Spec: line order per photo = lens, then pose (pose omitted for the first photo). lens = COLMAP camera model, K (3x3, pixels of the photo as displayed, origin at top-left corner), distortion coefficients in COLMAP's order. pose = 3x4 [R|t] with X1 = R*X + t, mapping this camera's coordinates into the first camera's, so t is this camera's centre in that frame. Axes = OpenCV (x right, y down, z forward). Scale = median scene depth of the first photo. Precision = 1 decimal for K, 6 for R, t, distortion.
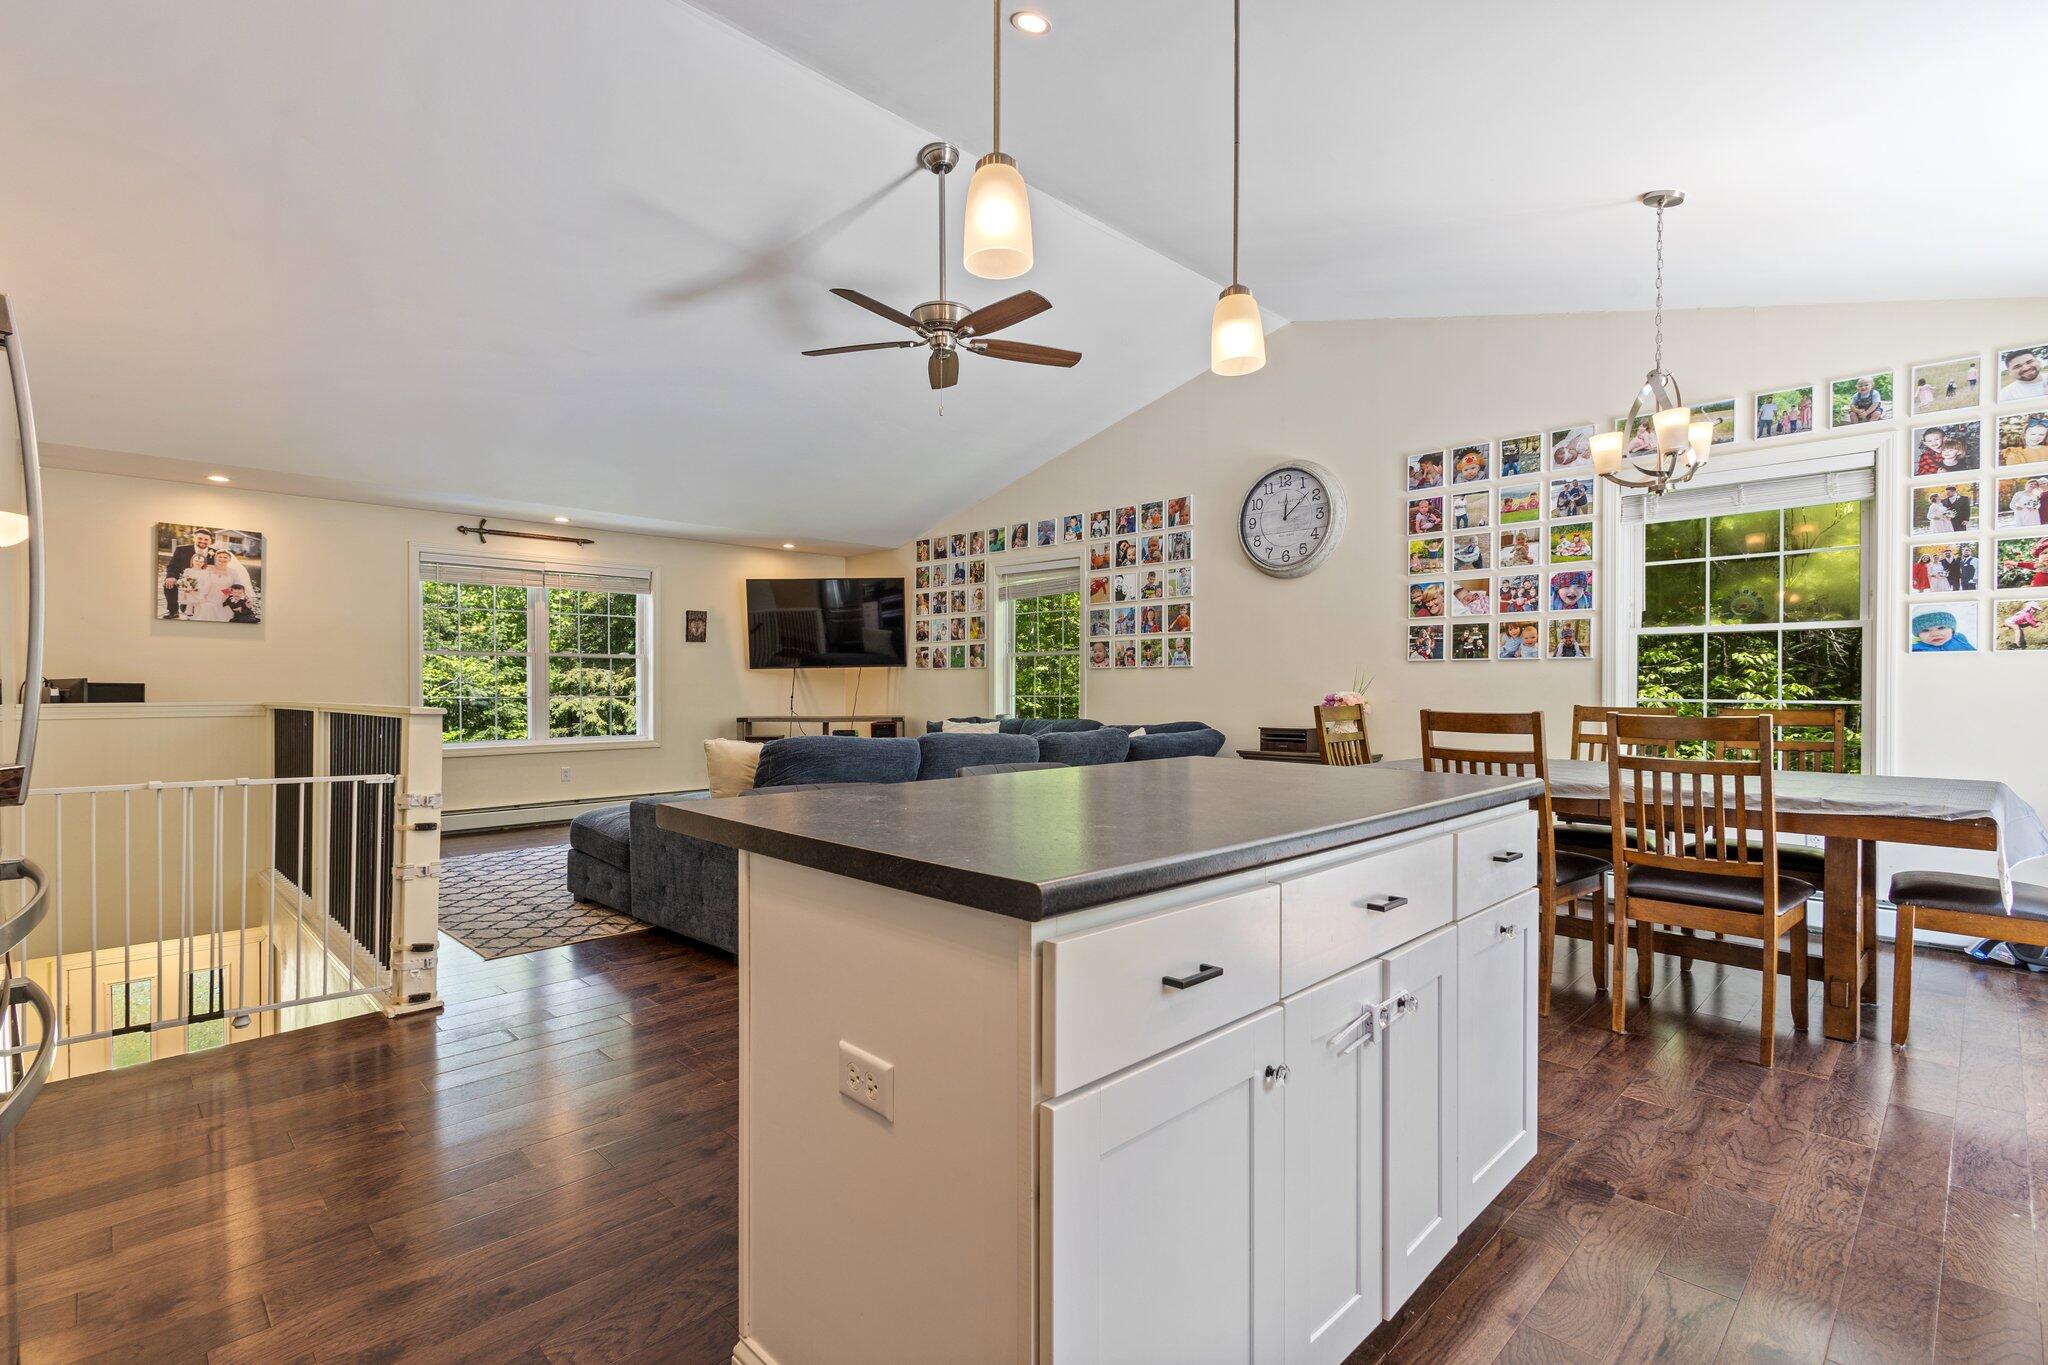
lens RADIAL K [[944.2, 0, 1035.1], [0, 944.2, 686.7], [0, 0, 1]] dist [0.006795, -0.001135]
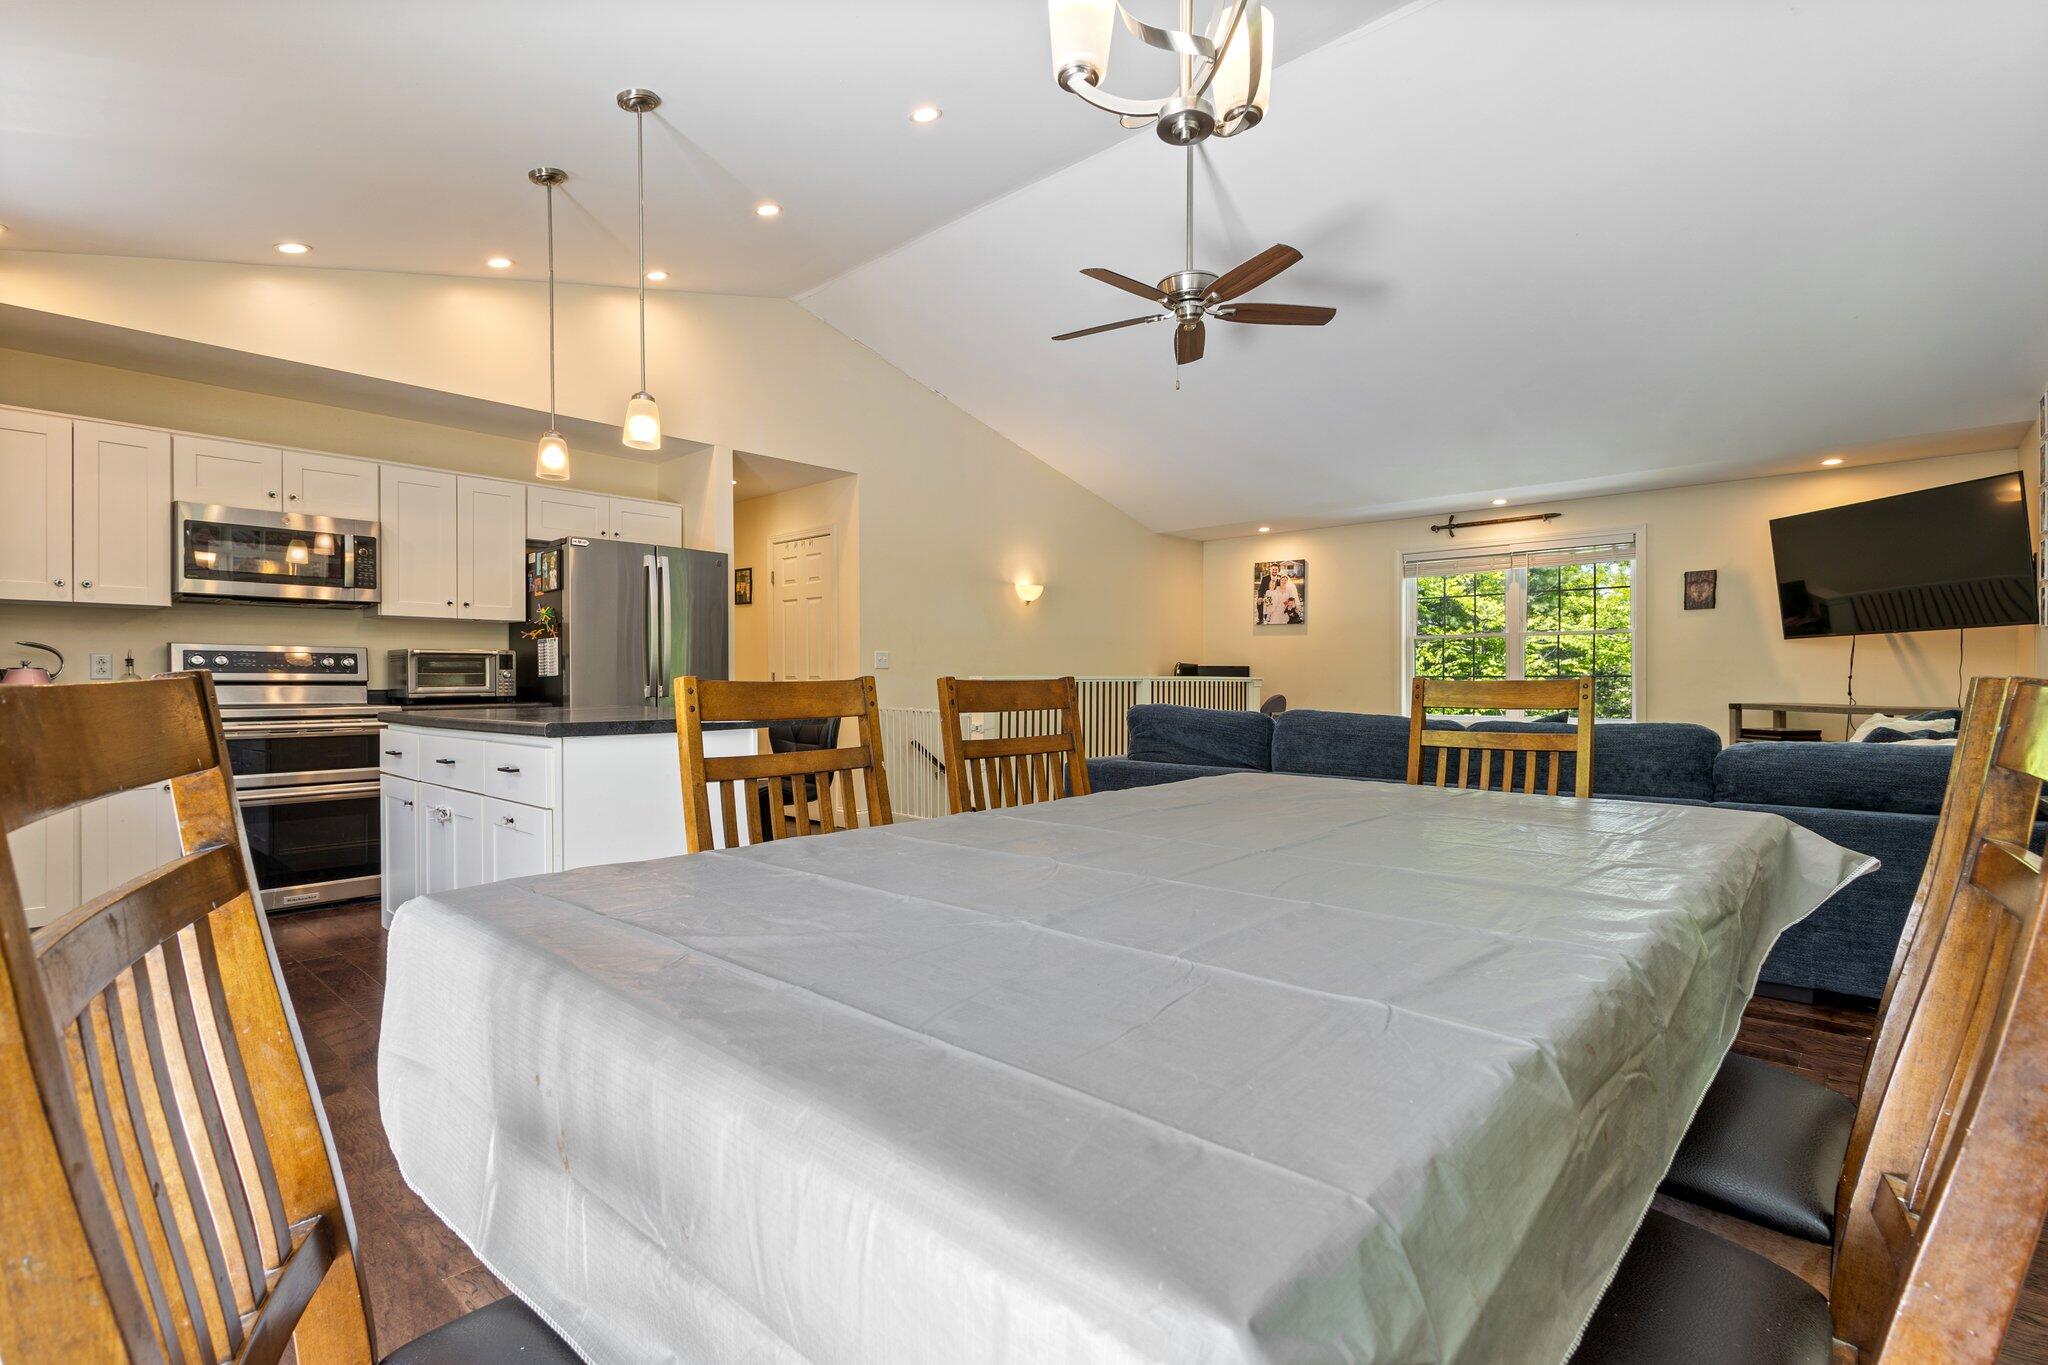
lens RADIAL K [[944.2, 0, 1031.3], [0, 944.2, 689.3], [0, 0, 1]] dist [0.006795, -0.001135]
pose [[0.053193, 0.014093, -0.998485, 0.591189], [0.005683, 0.999880, 0.014416, 0.010162], [0.998568, -0.006441, 0.053106, 0.519766]]
